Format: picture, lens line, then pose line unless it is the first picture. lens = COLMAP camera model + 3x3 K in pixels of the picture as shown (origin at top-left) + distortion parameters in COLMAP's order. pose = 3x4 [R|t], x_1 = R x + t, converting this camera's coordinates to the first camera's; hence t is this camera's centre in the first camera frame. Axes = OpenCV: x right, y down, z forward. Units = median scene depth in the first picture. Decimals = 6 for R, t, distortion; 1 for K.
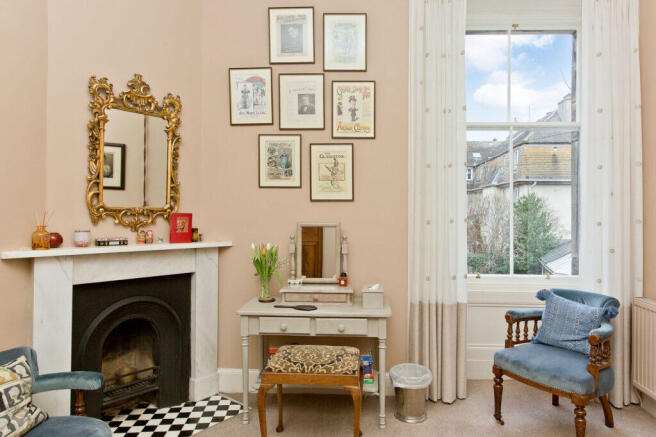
lens RADIAL K [[426.1, 0, 327.9], [0, 426.1, 205.3], [0, 0, 1]] dist [-0.003249, 0.000123]
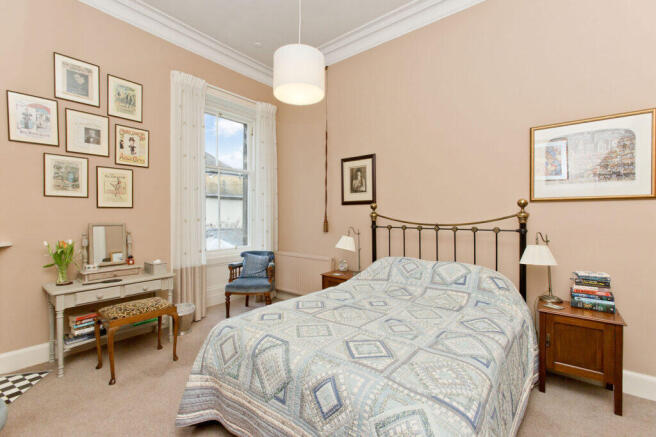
lens RADIAL K [[291.9, 0, 328.0], [0, 291.9, 218.5], [0, 0, 1]] dist [0.000202, 0.000068]
pose [[0.596610, -0.016507, 0.802362, -0.355013], [-0.004892, 0.999695, 0.024205, -0.001351], [-0.802516, -0.018366, 0.596347, -0.162176]]
